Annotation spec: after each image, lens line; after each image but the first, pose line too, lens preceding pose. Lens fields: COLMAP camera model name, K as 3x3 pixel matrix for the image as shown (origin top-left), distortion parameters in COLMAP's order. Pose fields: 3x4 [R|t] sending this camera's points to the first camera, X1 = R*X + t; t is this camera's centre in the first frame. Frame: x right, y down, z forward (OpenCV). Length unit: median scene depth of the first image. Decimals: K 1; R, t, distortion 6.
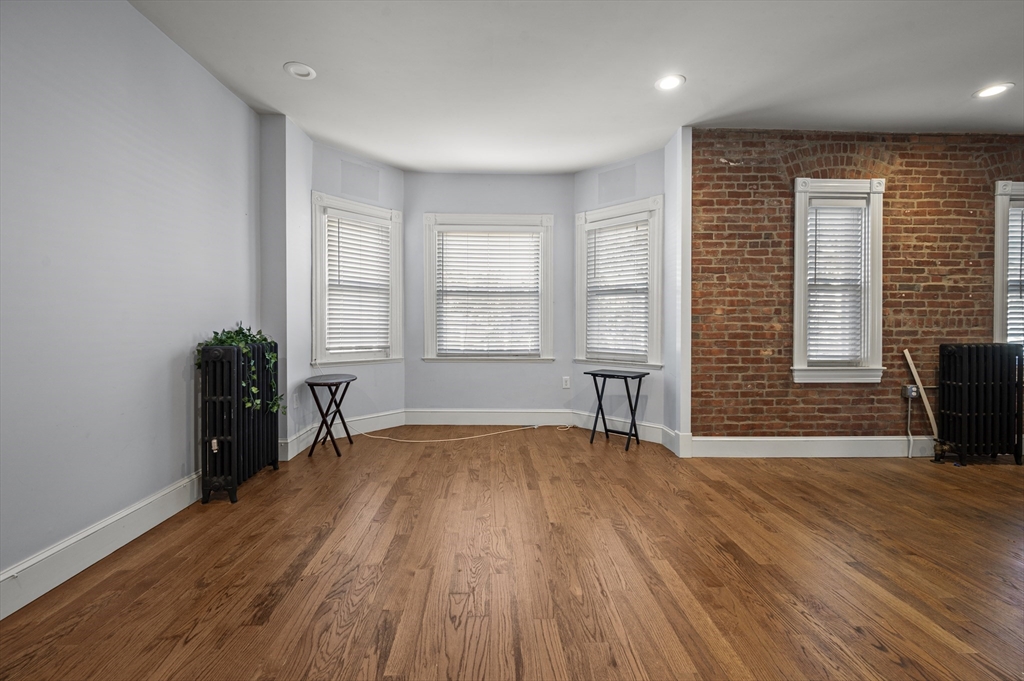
lens RADIAL K [[407.6, 0, 508.3], [0, 407.6, 326.9], [0, 0, 1]] dist [-0.000576, -0.000005]
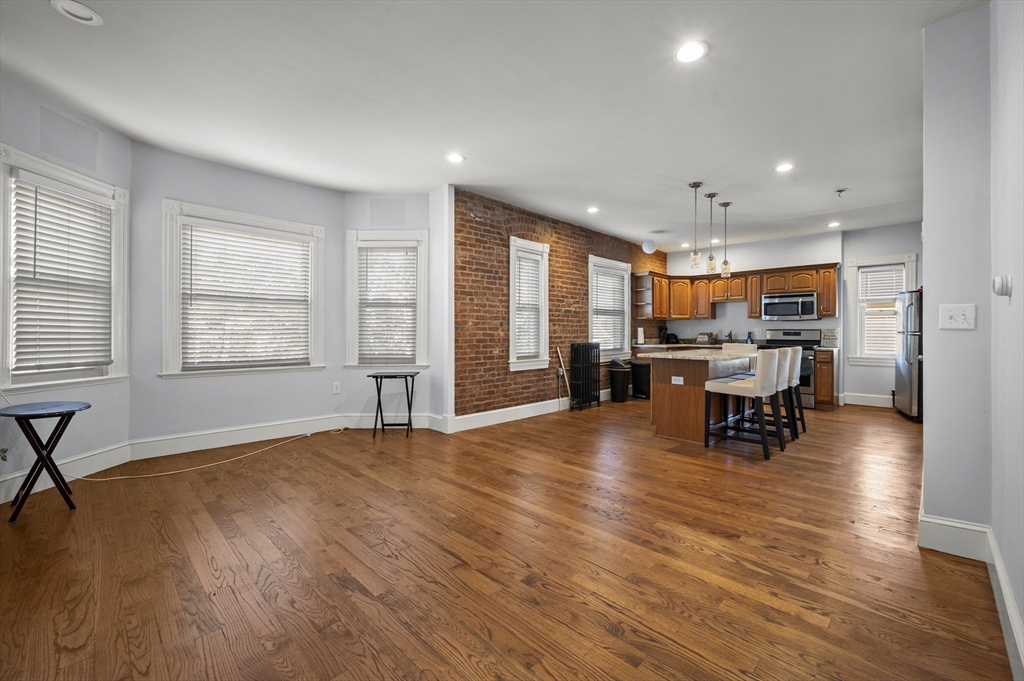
lens RADIAL K [[423.2, 0, 507.2], [0, 423.2, 328.1], [0, 0, 1]] dist [-0.000206, -0.000020]
pose [[0.725197, 0.005157, 0.688522, -0.381247], [0.006397, 0.999878, -0.014227, -0.000501], [-0.688512, 0.014722, 0.725076, -0.127206]]
